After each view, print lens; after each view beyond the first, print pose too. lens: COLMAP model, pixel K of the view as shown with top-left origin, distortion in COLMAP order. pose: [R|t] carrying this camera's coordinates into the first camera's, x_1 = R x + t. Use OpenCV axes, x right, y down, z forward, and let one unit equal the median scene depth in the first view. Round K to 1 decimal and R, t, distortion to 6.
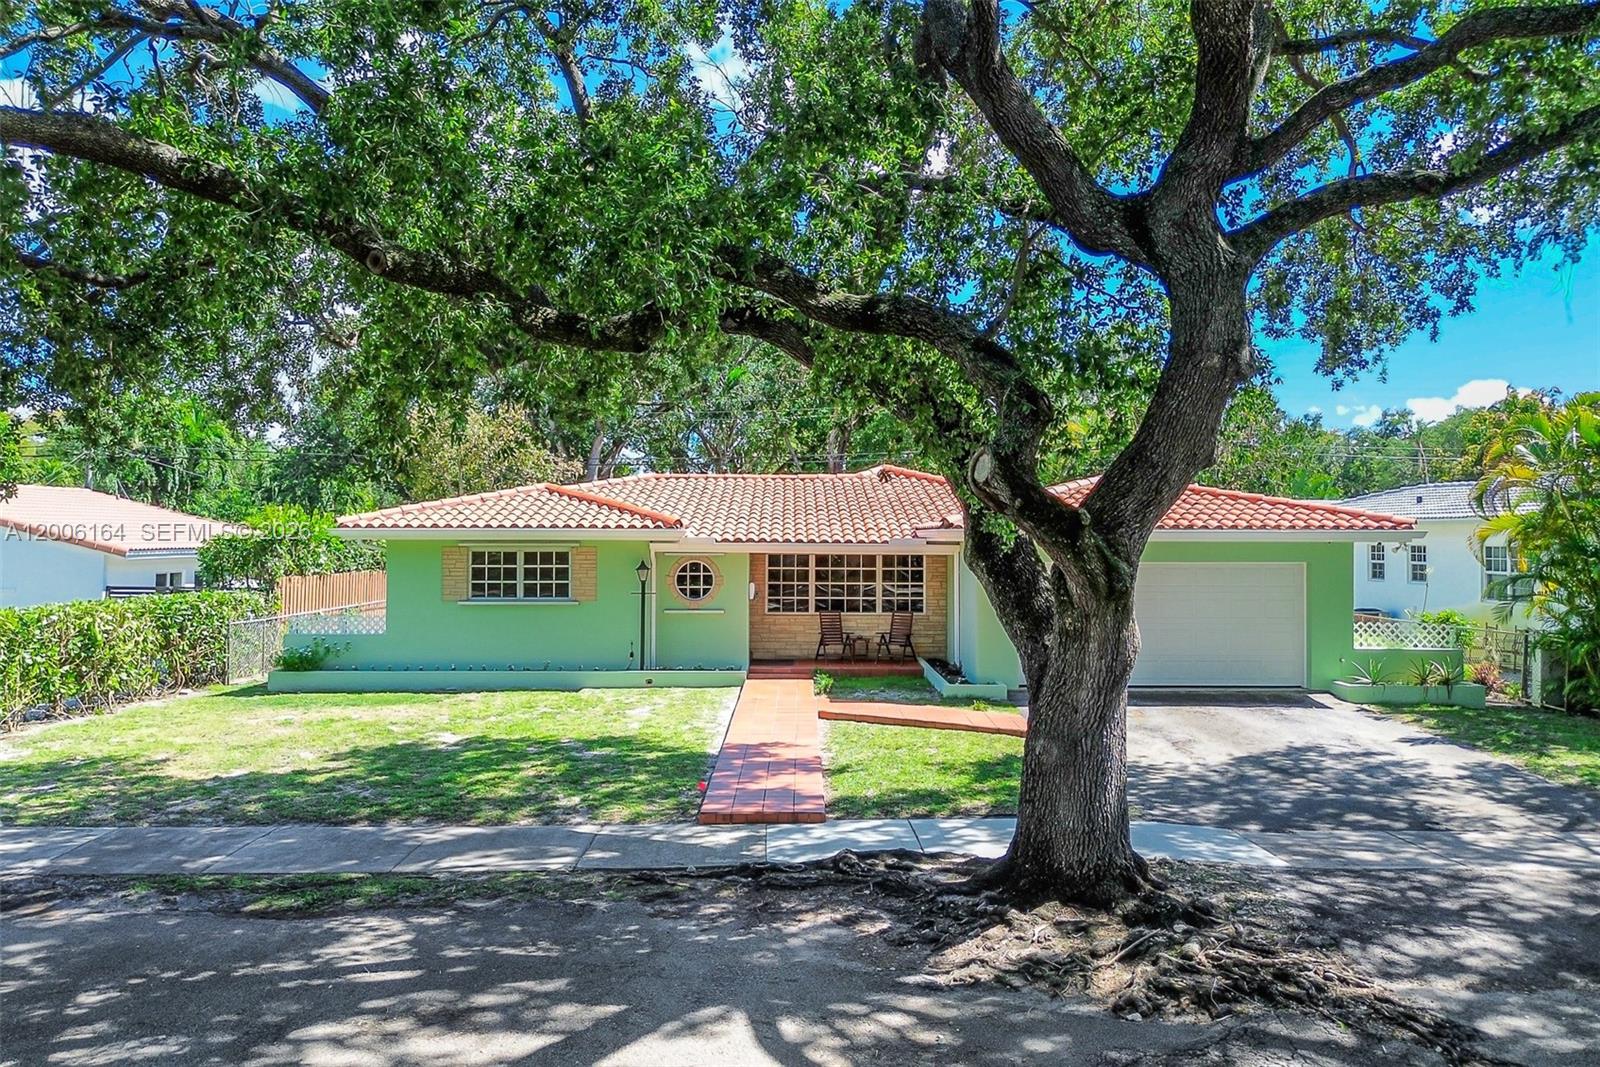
lens RADIAL K [[1120.5, 0, 781.9], [0, 1120.5, 537.2], [0, 0, 1]] dist [0.036770, -0.051460]
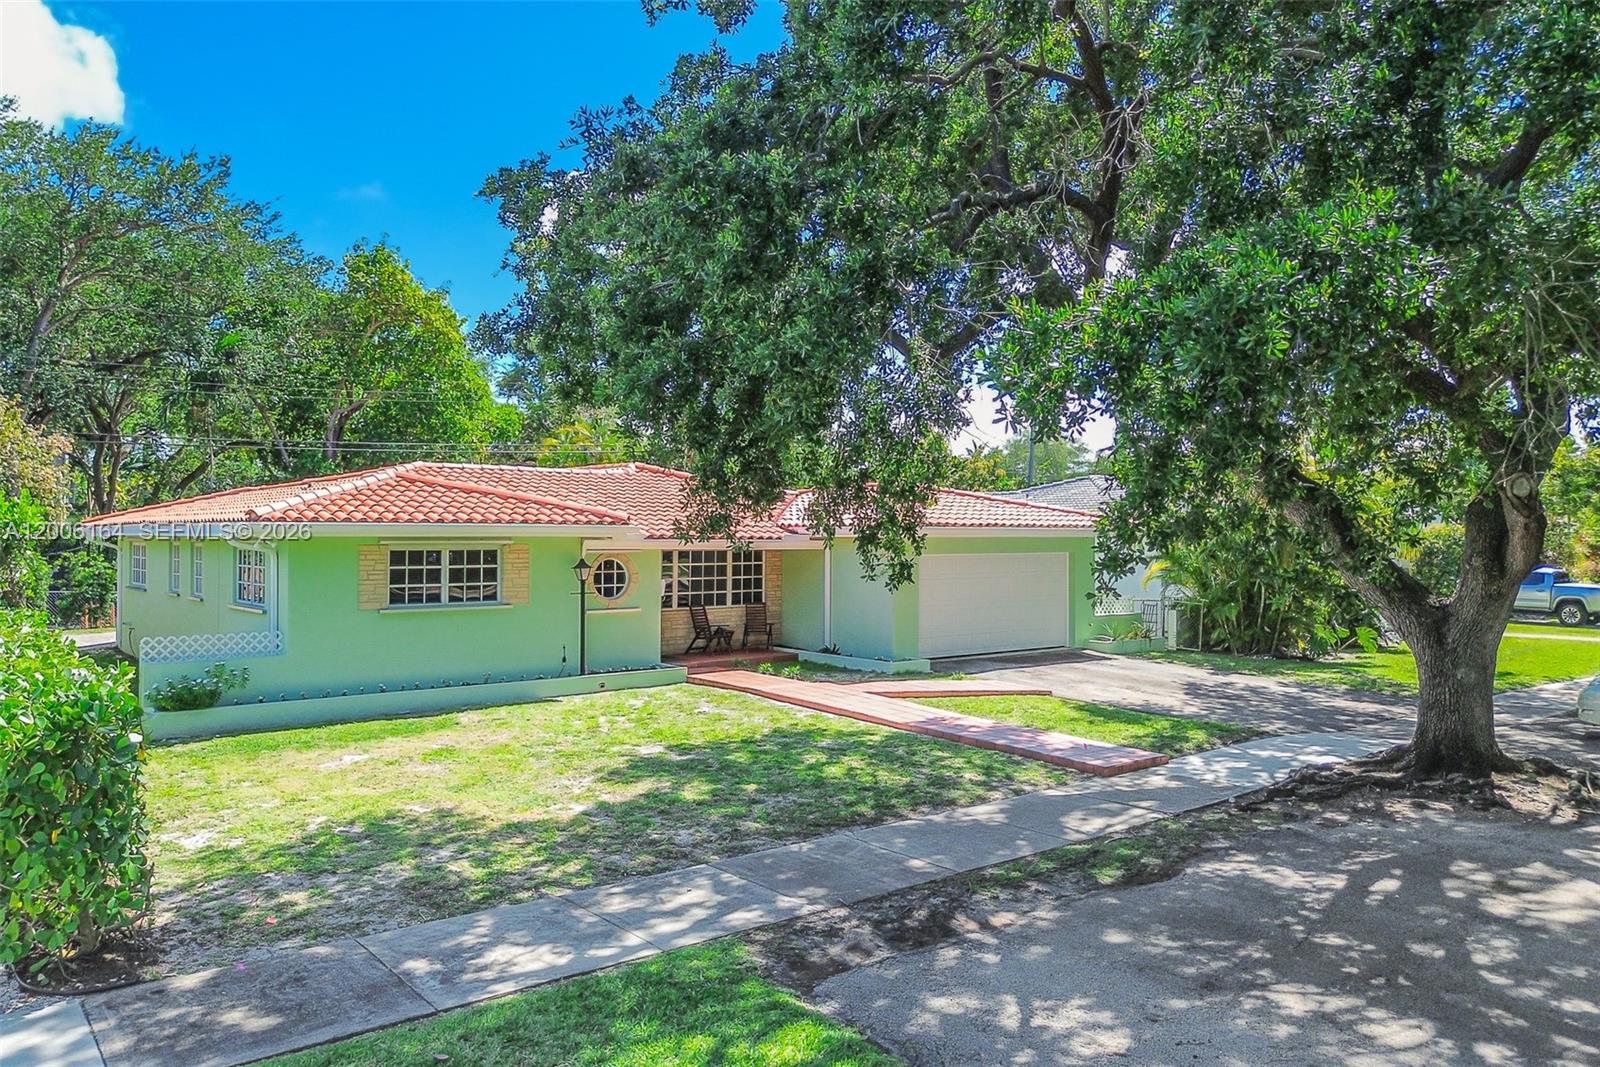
lens RADIAL K [[1133.1, 0, 799.8], [0, 1133.1, 578.4], [0, 0, 1]] dist [0.128368, -0.155169]
pose [[0.784580, -0.025064, 0.619521, -1.235669], [-0.000826, 0.999139, 0.041469, -0.004700], [-0.620027, -0.033047, 0.783884, 0.297239]]
